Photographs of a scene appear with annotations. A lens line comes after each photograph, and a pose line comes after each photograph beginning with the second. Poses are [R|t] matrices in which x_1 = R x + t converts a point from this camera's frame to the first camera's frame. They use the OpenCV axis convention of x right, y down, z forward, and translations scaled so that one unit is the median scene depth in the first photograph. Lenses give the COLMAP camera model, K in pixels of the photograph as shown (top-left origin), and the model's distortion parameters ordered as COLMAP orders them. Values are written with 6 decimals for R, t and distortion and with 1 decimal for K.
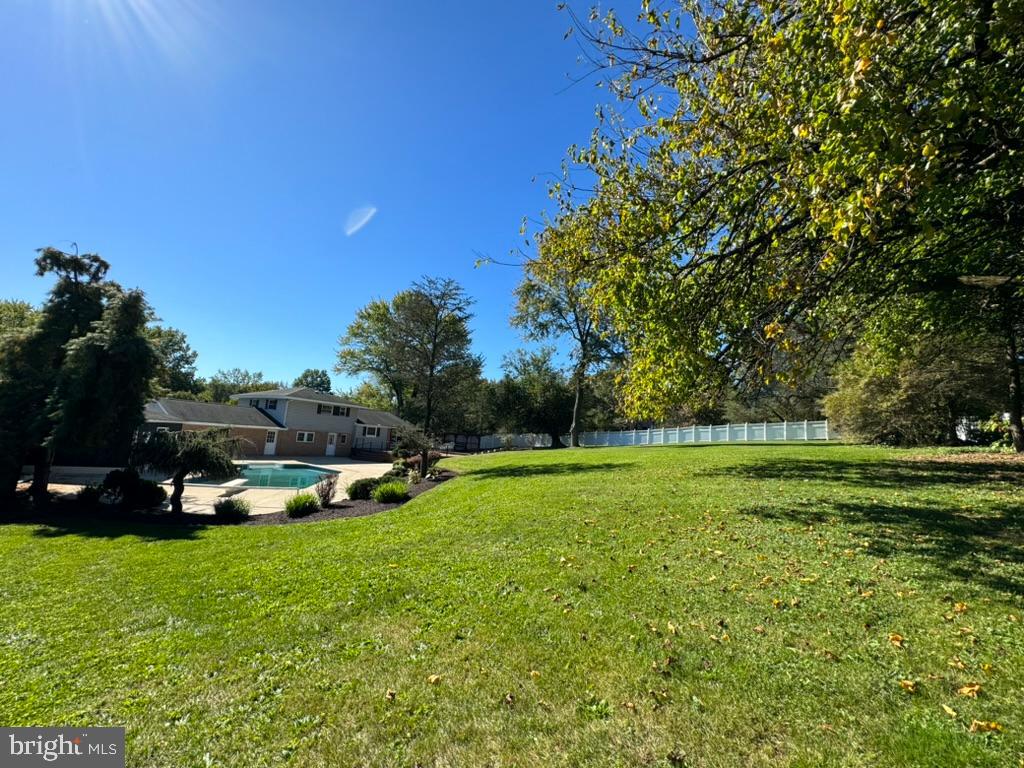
lens RADIAL K [[409.3, 0, 510.2], [0, 409.3, 382.9], [0, 0, 1]] dist [-0.001480, -0.000120]
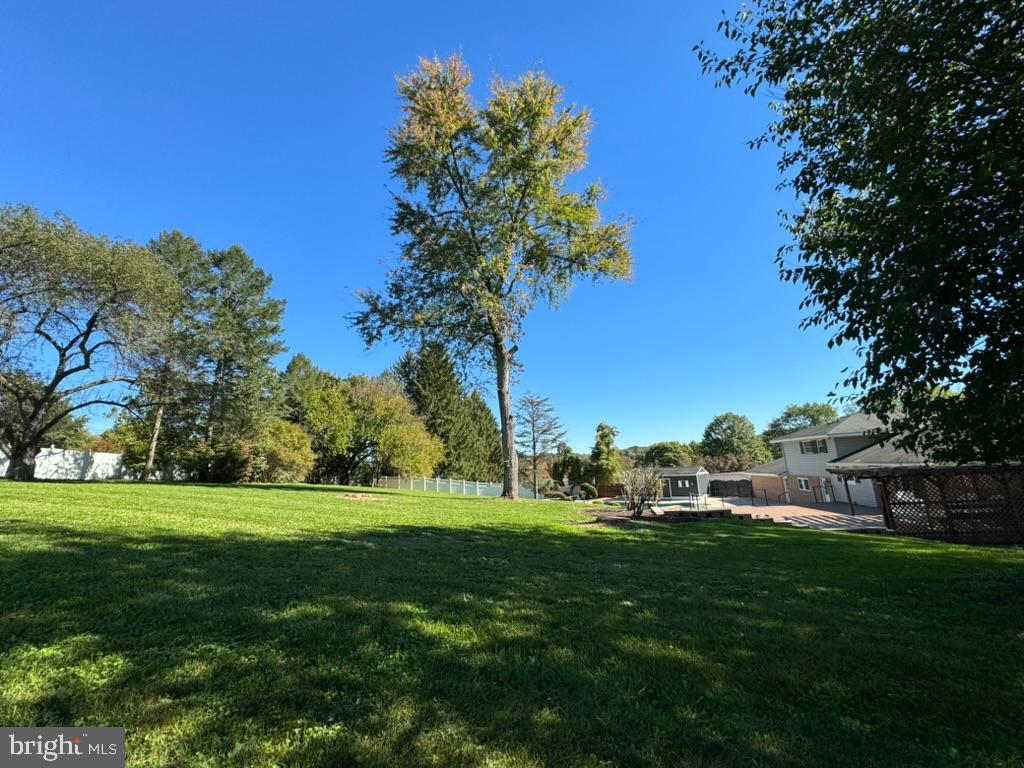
lens RADIAL K [[409.3, 0, 510.2], [0, 409.3, 382.9], [0, 0, 1]] dist [-0.001480, -0.000120]
pose [[-0.911716, -0.110103, -0.395791, 0.341643], [0.040731, 0.934444, -0.353774, 0.184259], [0.408796, -0.338662, -0.847463, 1.343925]]
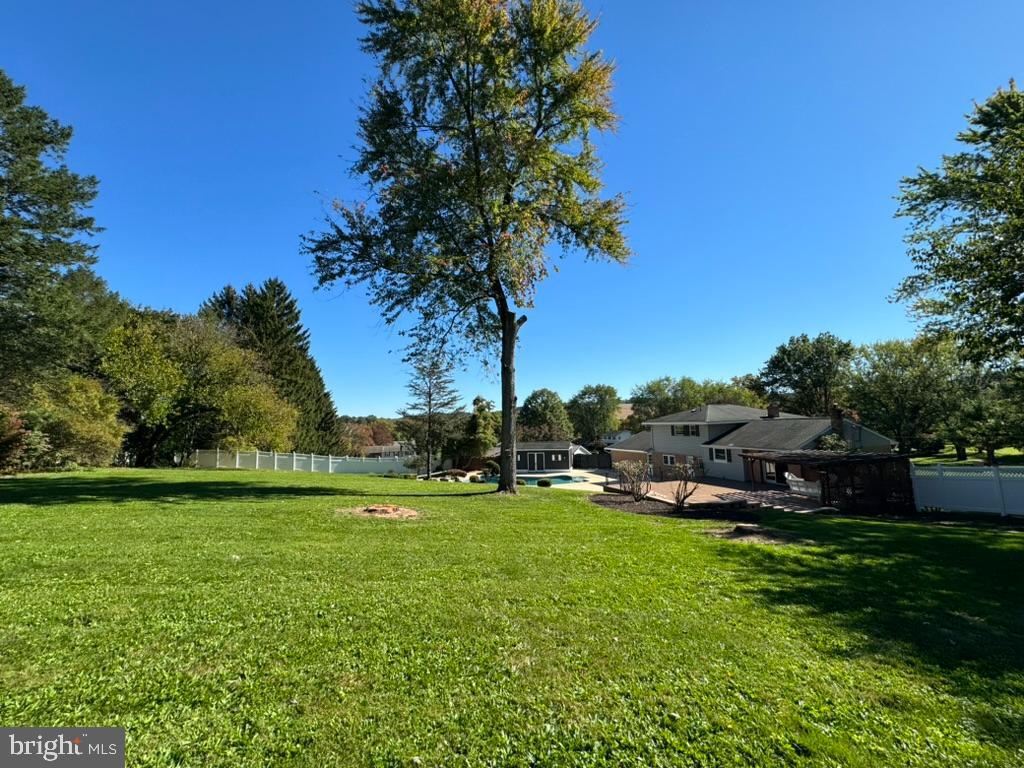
lens RADIAL K [[409.3, 0, 510.2], [0, 409.3, 382.9], [0, 0, 1]] dist [-0.001480, -0.000120]
pose [[-0.627399, -0.131358, -0.767538, 0.463807], [0.093730, 0.965763, -0.241900, 0.137001], [0.773036, -0.223710, -0.593607, 1.173830]]
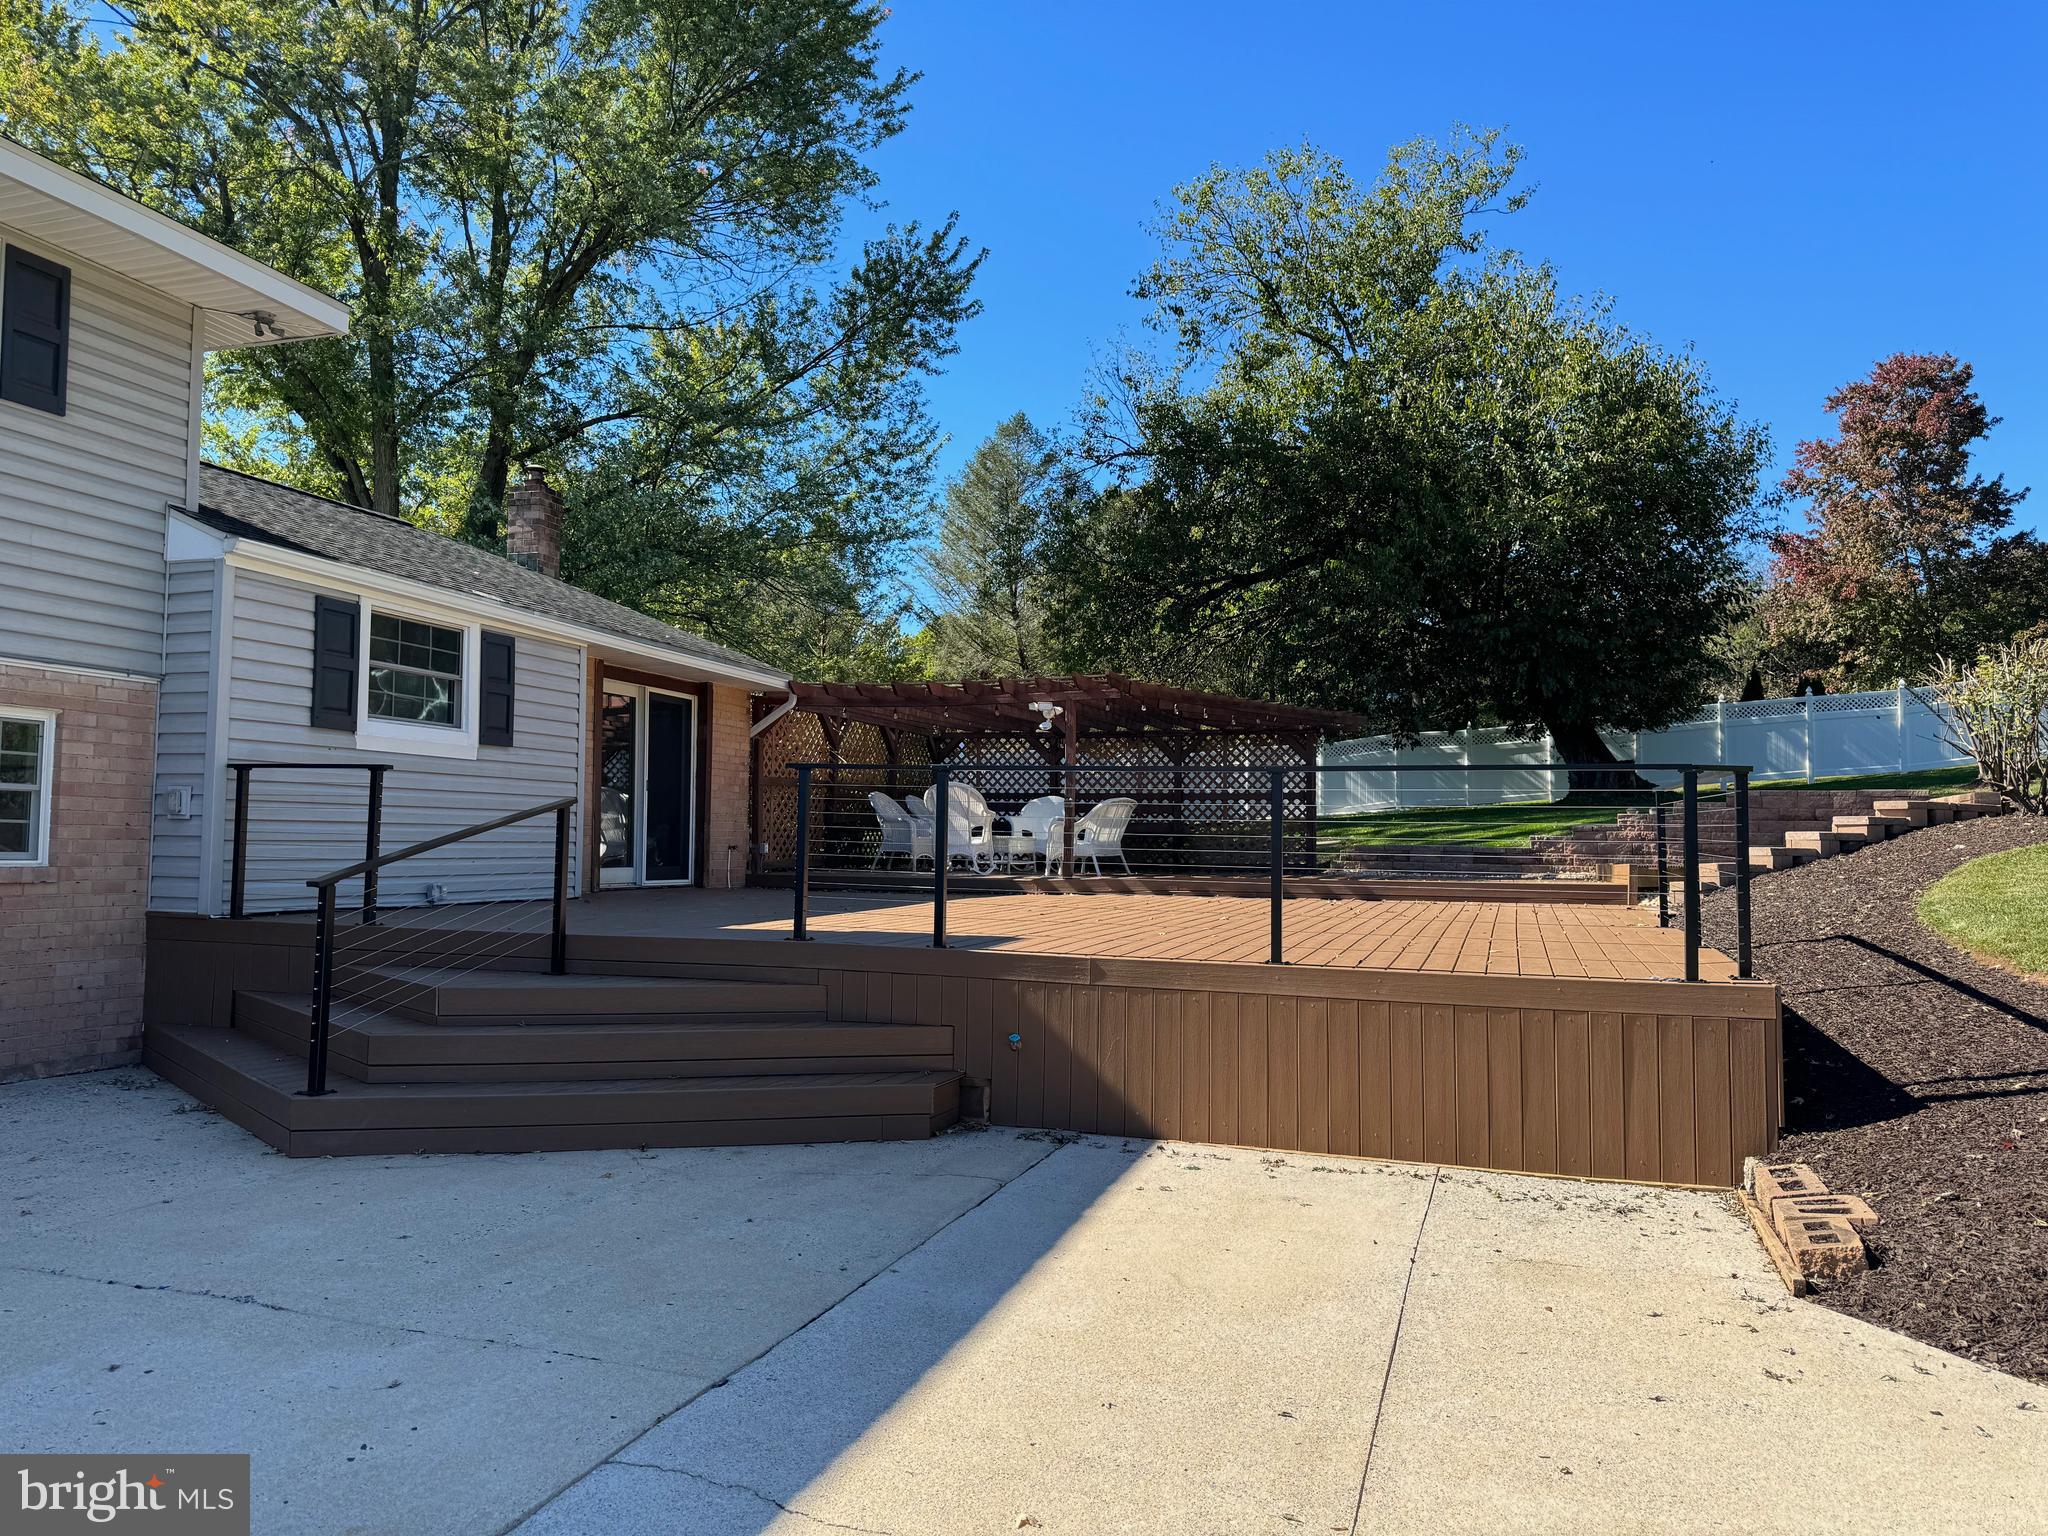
lens RADIAL K [[1421.6, 0, 1024.0], [0, 1421.6, 768.0], [0, 0, 1]] dist [0.139180, -0.194791]
pose [[0.958486, -0.046509, 0.281320, -0.310401], [0.017969, 0.994499, 0.103191, 0.110850], [-0.284572, -0.093852, 0.954050, 0.724169]]
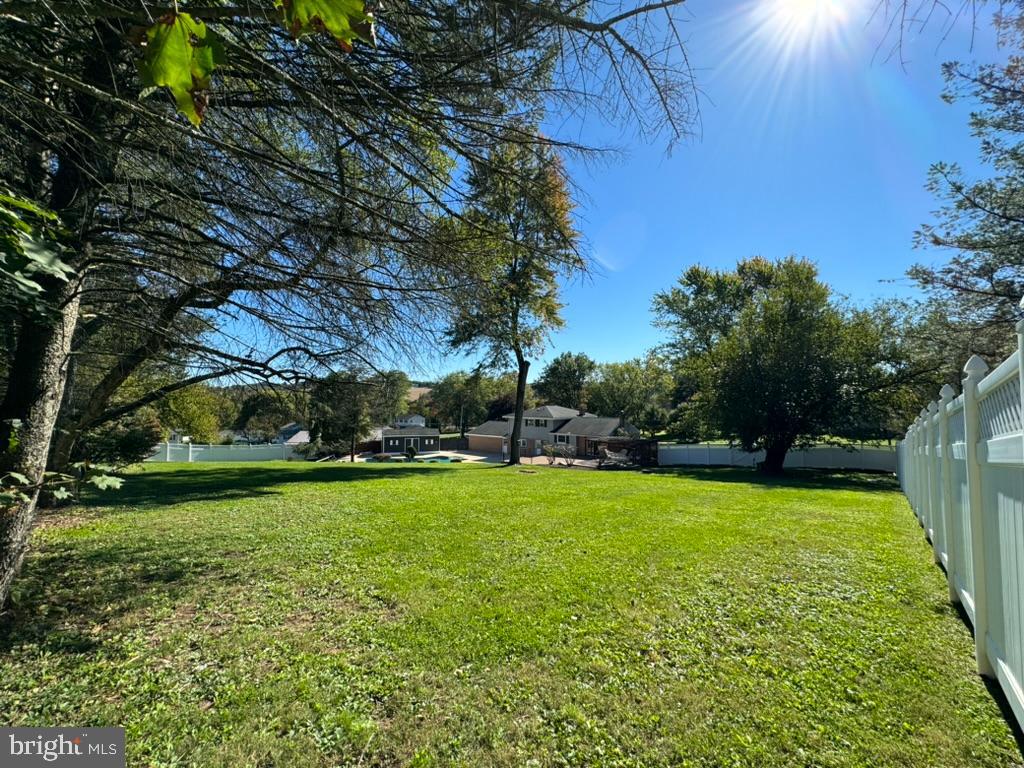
lens RADIAL K [[409.3, 0, 510.2], [0, 409.3, 382.9], [0, 0, 1]] dist [-0.001480, -0.000120]
pose [[-0.103043, -0.118994, -0.987534, 0.841259], [0.126919, 0.983130, -0.131707, 0.097104], [0.986546, -0.138908, -0.086202, 0.981260]]
